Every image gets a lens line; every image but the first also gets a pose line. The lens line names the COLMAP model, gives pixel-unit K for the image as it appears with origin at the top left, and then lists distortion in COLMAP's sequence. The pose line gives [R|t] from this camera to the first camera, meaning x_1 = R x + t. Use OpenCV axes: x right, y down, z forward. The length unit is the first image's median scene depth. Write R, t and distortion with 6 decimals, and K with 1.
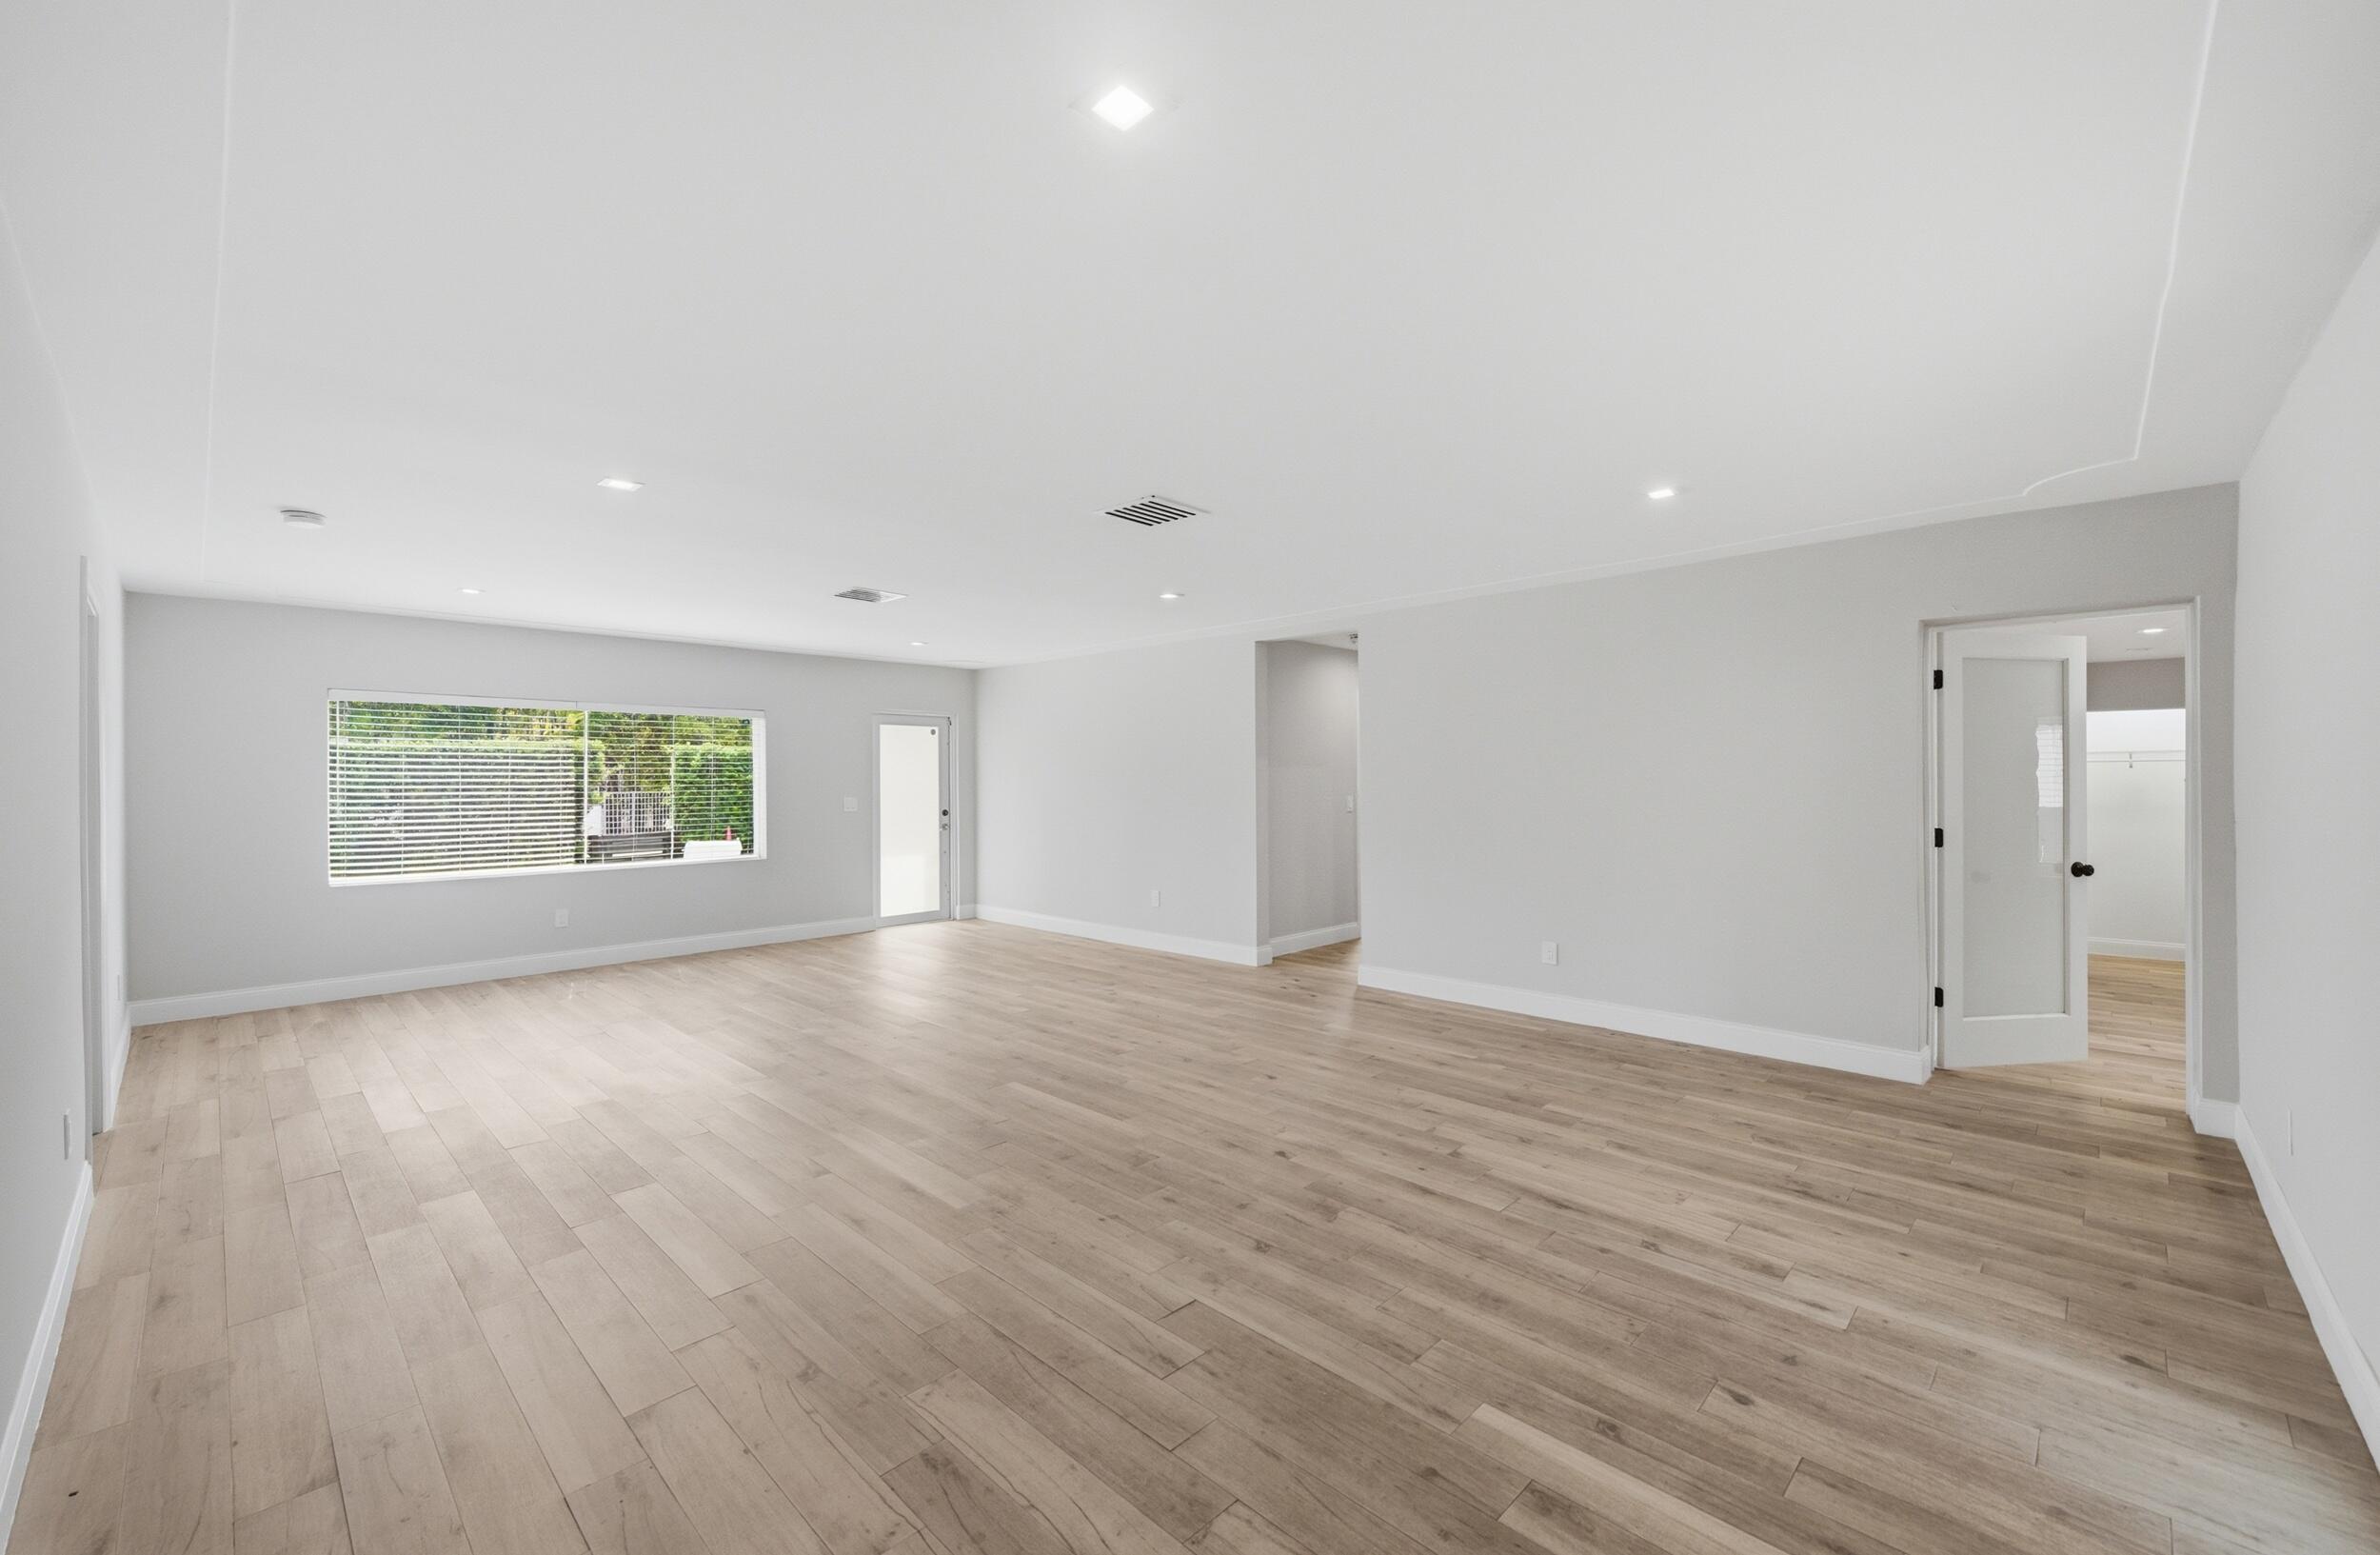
lens RADIAL K [[976.6, 0, 1173.5], [0, 976.6, 774.4], [0, 0, 1]] dist [0.002207, -0.001477]
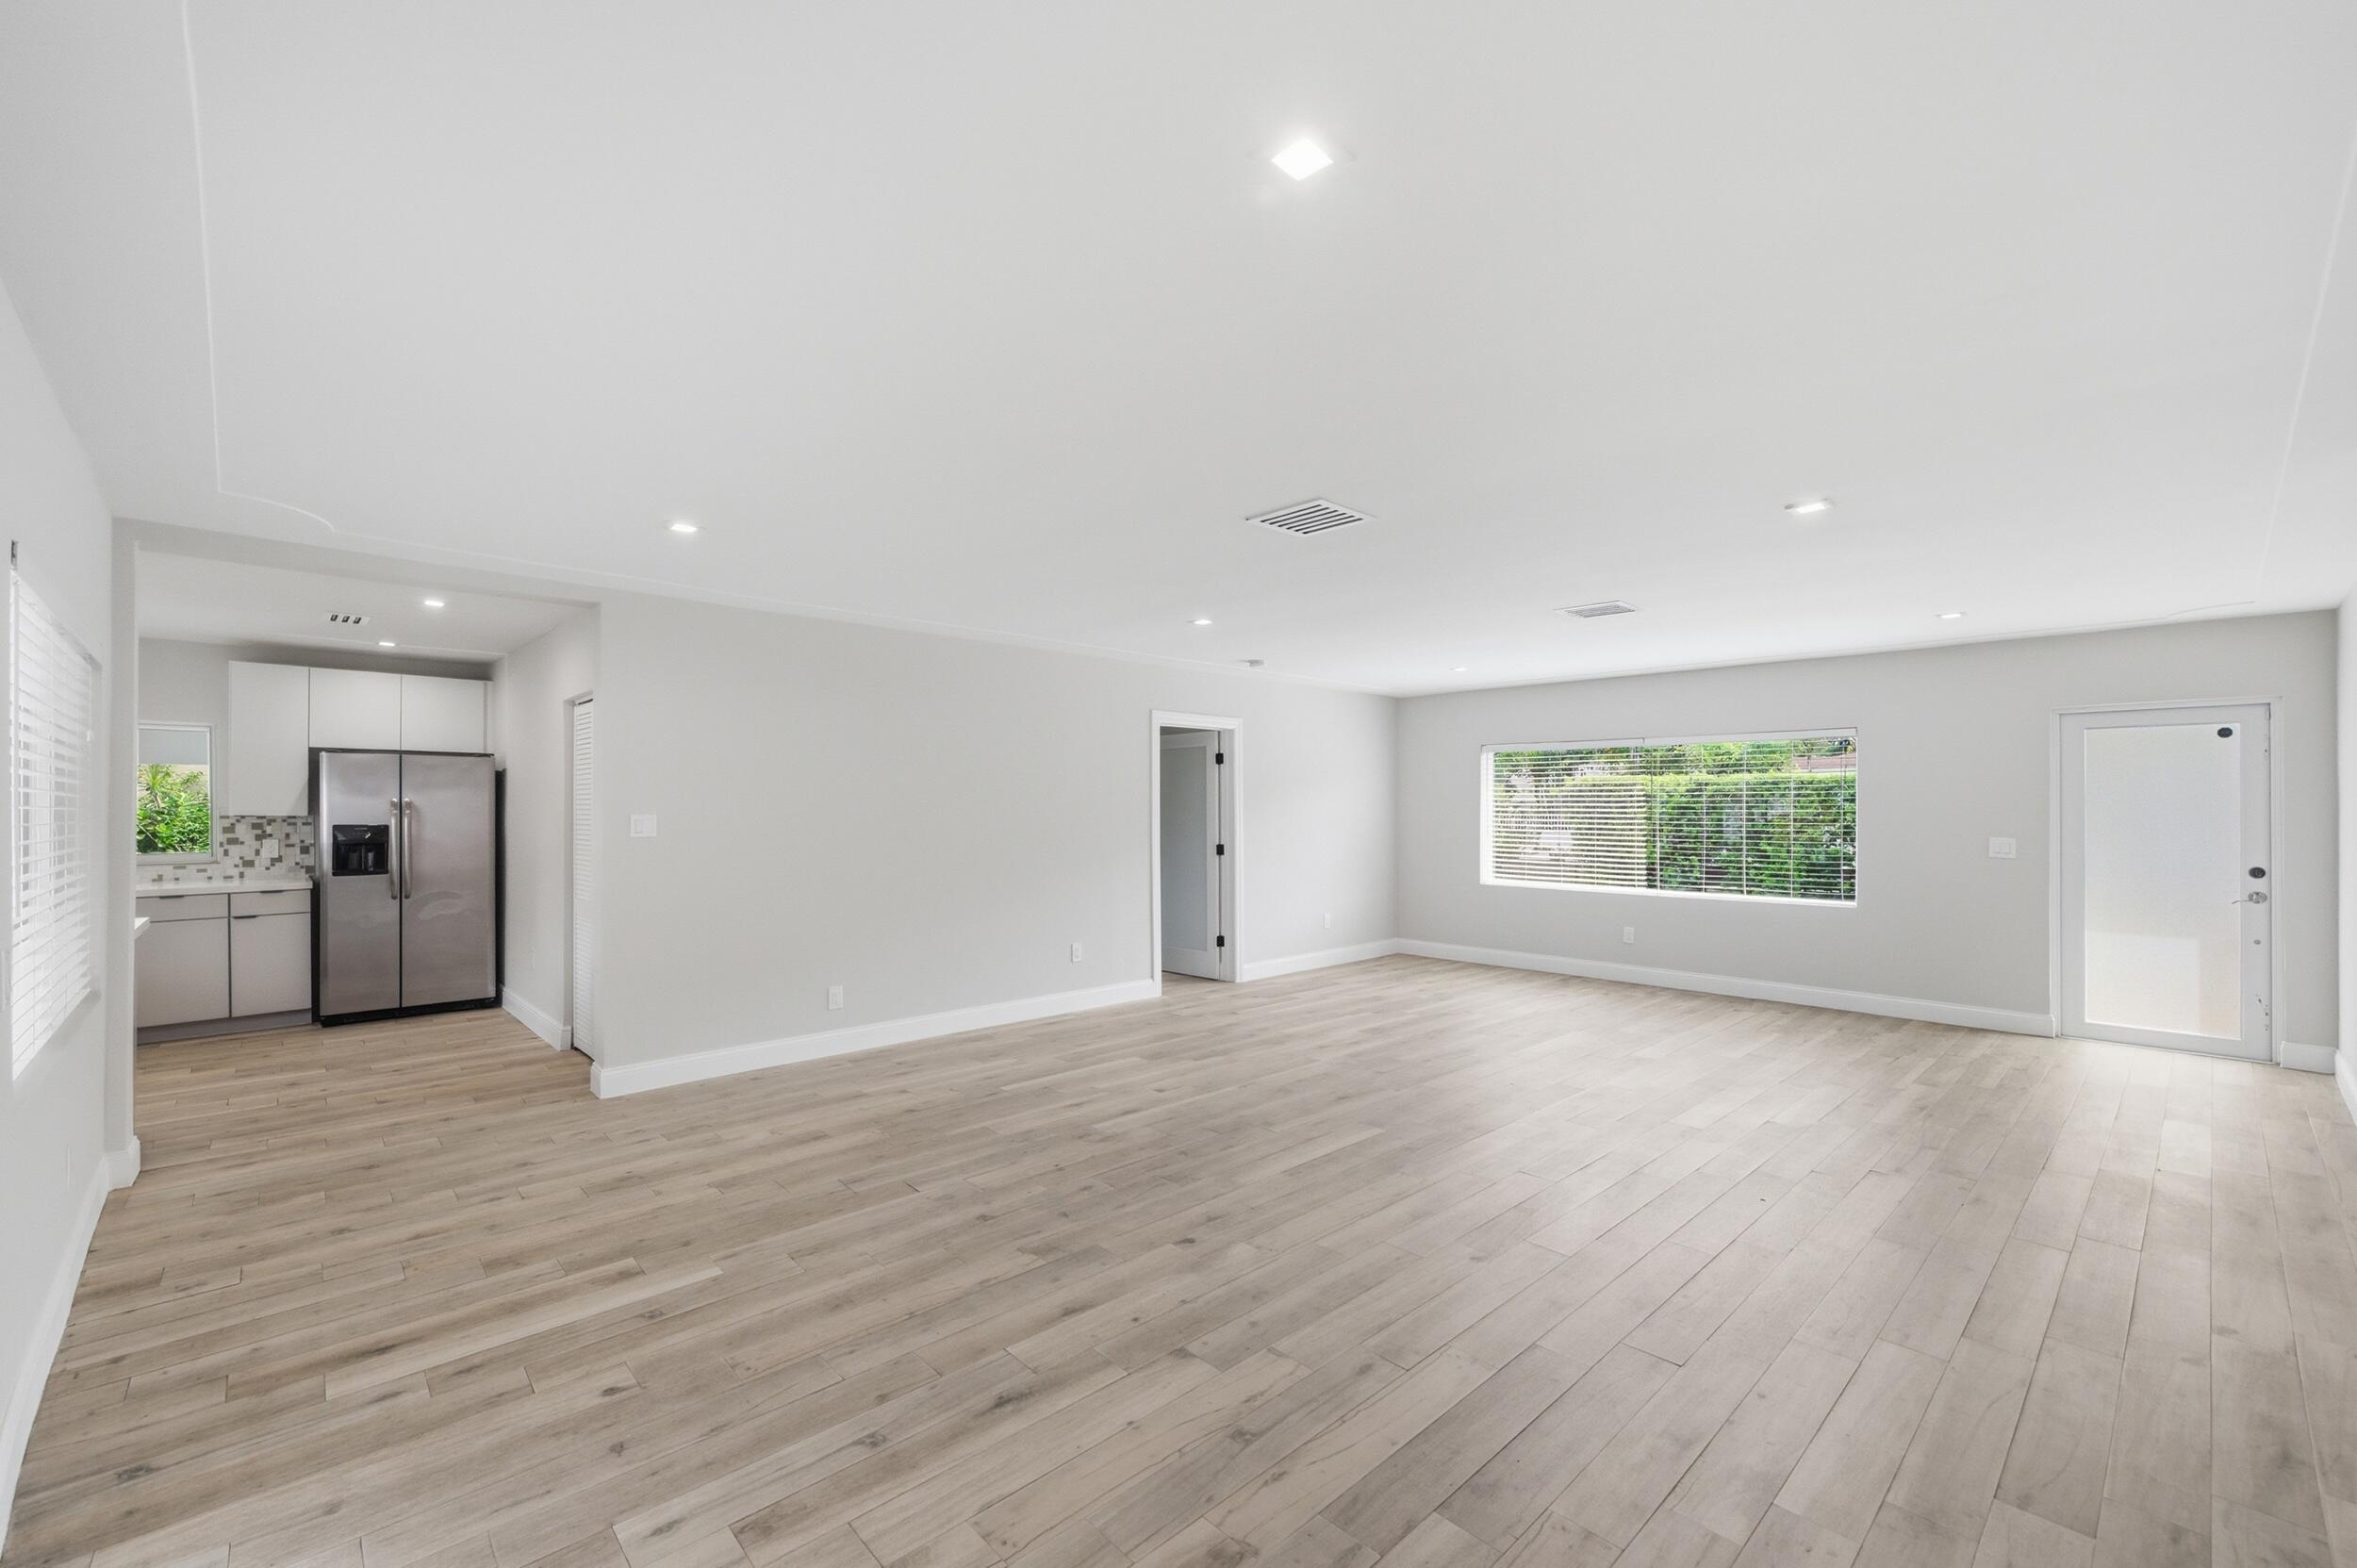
lens RADIAL K [[952.0, 0, 1121.7], [0, 952.0, 805.1], [0, 0, 1]] dist [0.003949, -0.002973]
pose [[-0.078015, 0.002354, -0.996949, 1.205134], [0.002298, 0.999995, 0.002182, -0.009931], [0.996950, -0.002121, -0.078020, 1.248795]]
